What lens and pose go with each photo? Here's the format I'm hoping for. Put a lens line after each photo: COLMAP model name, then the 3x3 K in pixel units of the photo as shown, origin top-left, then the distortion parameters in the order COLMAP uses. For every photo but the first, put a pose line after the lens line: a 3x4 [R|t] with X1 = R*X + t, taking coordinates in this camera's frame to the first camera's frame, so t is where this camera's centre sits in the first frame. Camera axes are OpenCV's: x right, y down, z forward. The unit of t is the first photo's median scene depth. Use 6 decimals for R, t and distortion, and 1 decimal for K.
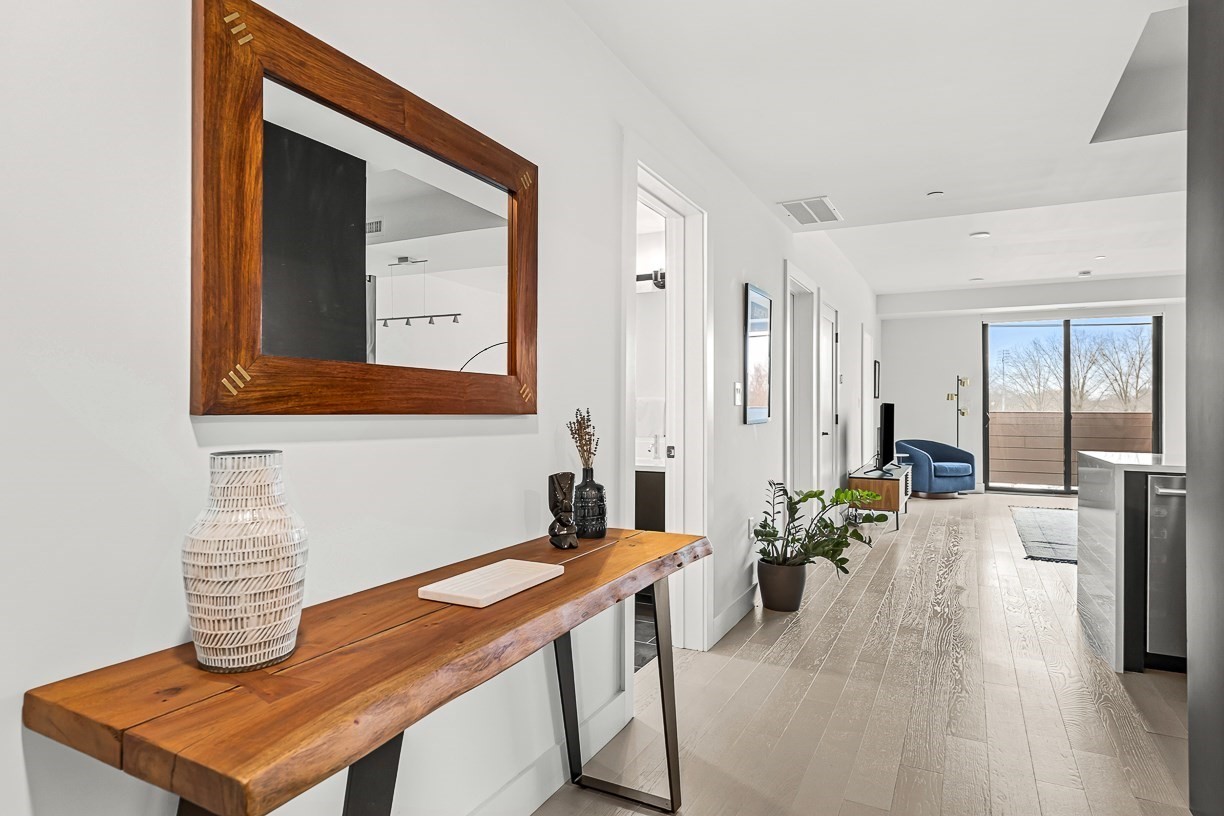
lens RADIAL K [[706.5, 0, 580.7], [0, 706.5, 407.4], [0, 0, 1]] dist [0.000189, 0.000003]
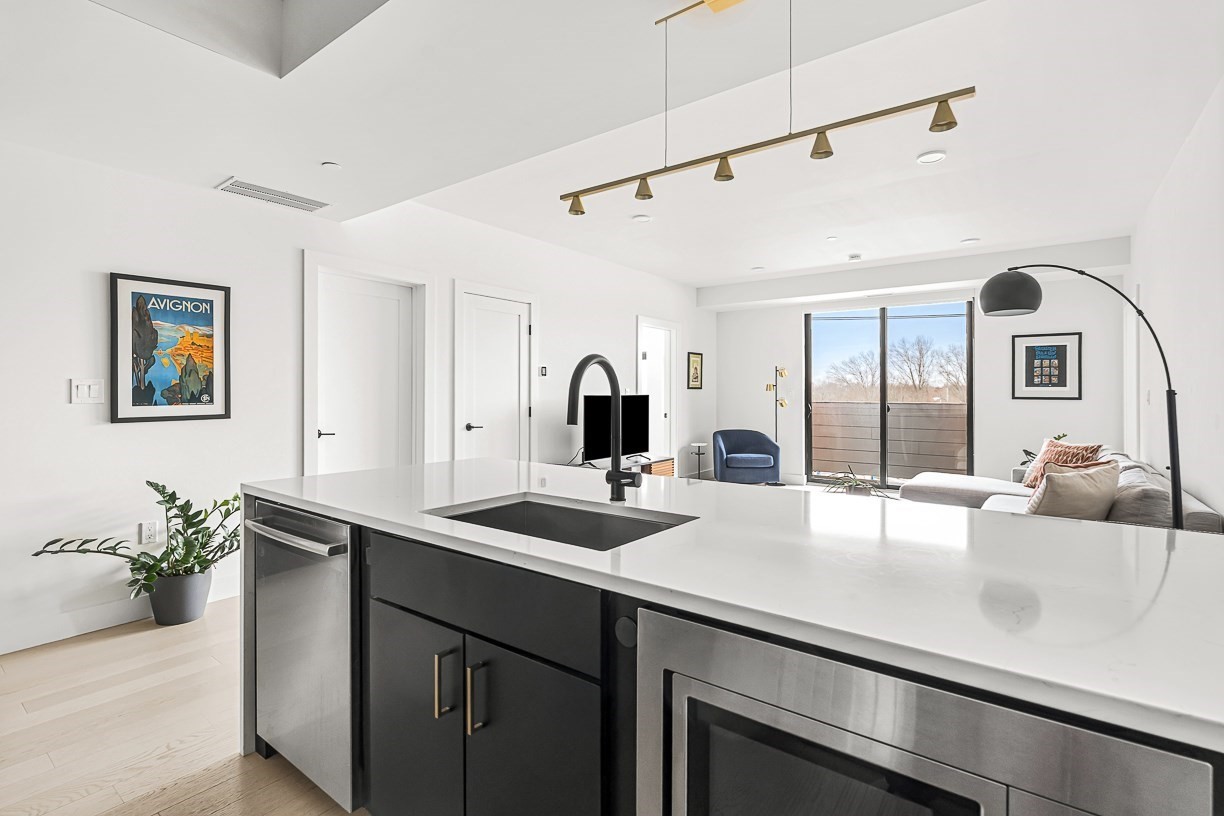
lens RADIAL K [[584.1, 0, 611.8], [0, 584.1, 395.9], [0, 0, 1]] dist [0.000016, -0.000266]
pose [[0.989186, -0.002130, -0.146652, 0.453402], [0.002305, 0.999997, 0.001024, -0.004615], [0.146650, -0.001351, 0.989188, 0.158475]]
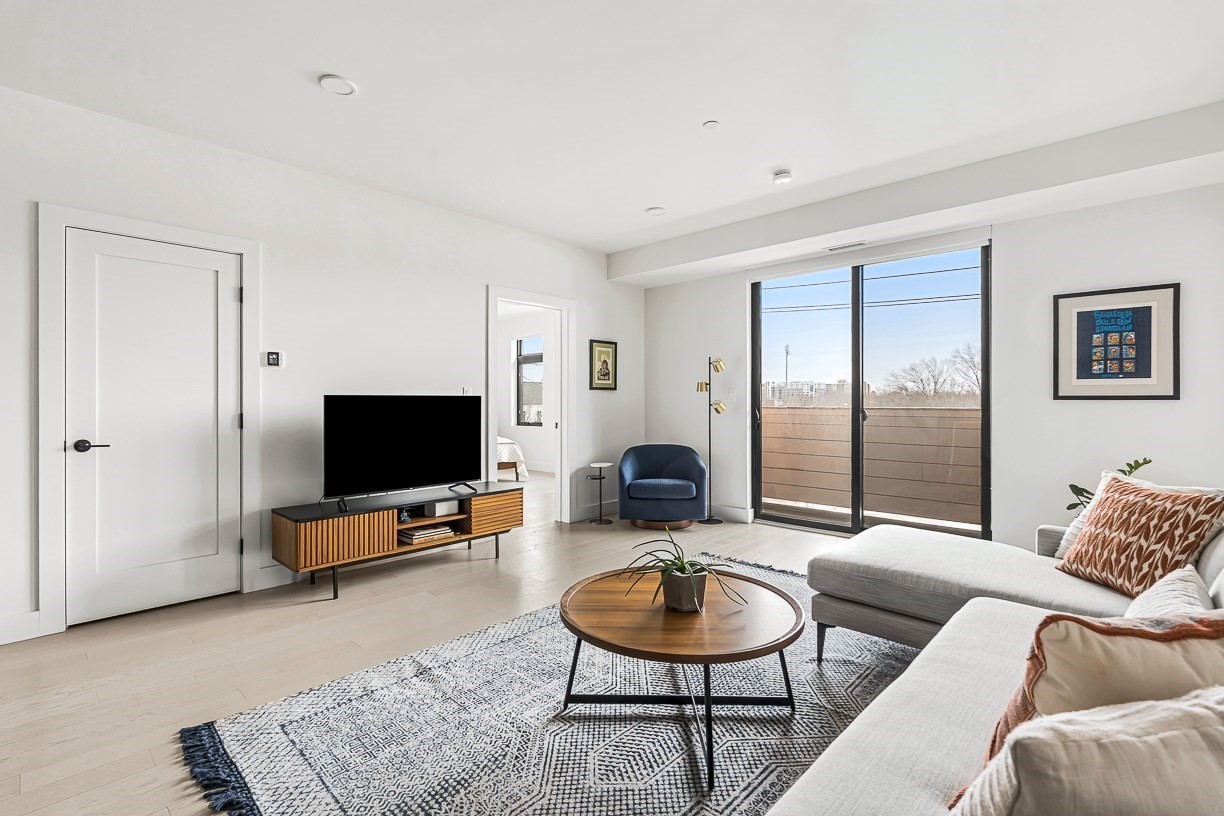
lens RADIAL K [[558.4, 0, 612.0], [0, 558.4, 408.0], [0, 0, 1]] dist [-0.003117, -0.000222]
pose [[0.966552, -0.004812, -0.256426, 0.622673], [0.006224, 0.999970, 0.004697, 0.003667], [0.256395, -0.006136, 0.966553, 0.453103]]
